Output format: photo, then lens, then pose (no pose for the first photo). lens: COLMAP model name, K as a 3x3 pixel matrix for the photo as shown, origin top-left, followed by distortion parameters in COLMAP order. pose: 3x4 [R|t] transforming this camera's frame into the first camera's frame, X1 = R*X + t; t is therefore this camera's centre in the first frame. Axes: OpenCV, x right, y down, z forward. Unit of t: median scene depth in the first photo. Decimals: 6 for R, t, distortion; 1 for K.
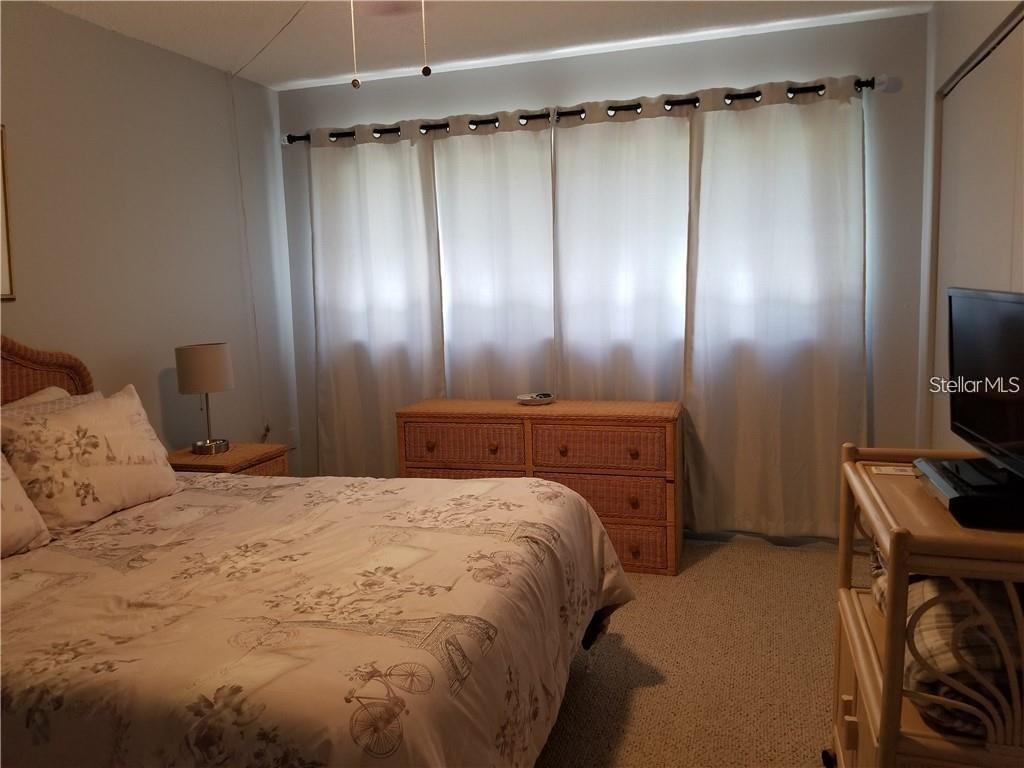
lens RADIAL K [[796.2, 0, 509.1], [0, 796.2, 380.9], [0, 0, 1]] dist [0.032783, -0.046781]
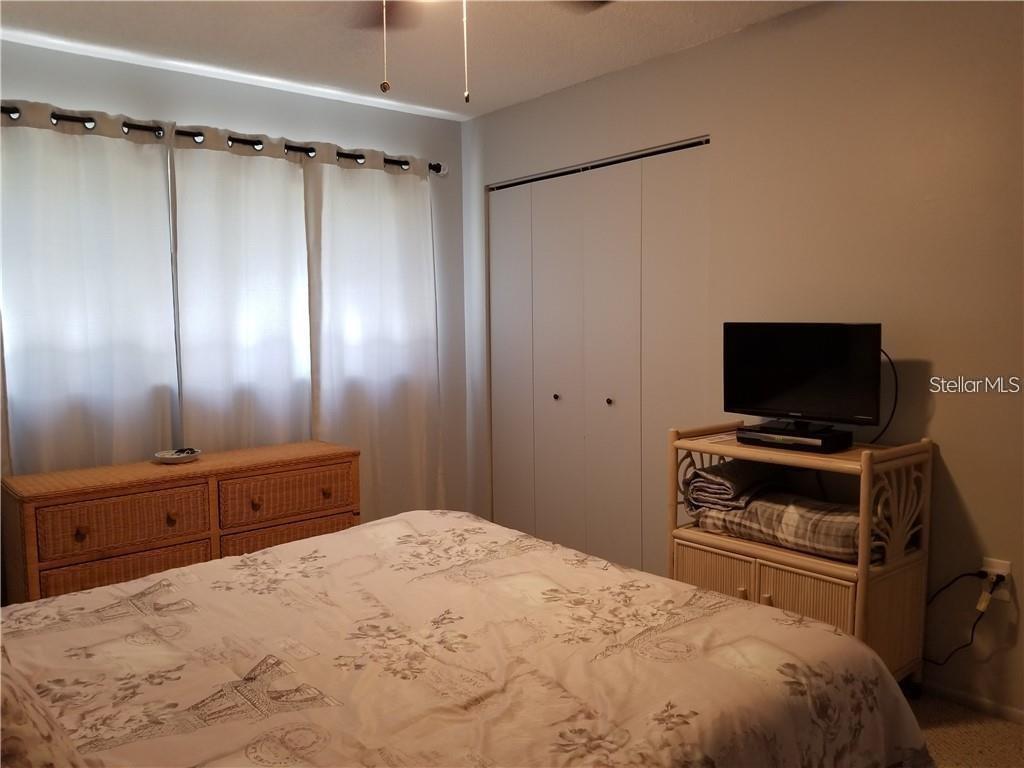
lens RADIAL K [[796.2, 0, 506.0], [0, 796.2, 384.4], [0, 0, 1]] dist [0.032783, -0.046781]
pose [[0.540126, -0.042564, 0.840507, -0.539708], [0.100388, 0.994848, -0.014131, -0.006648], [-0.835575, 0.092009, 0.541617, 0.260565]]
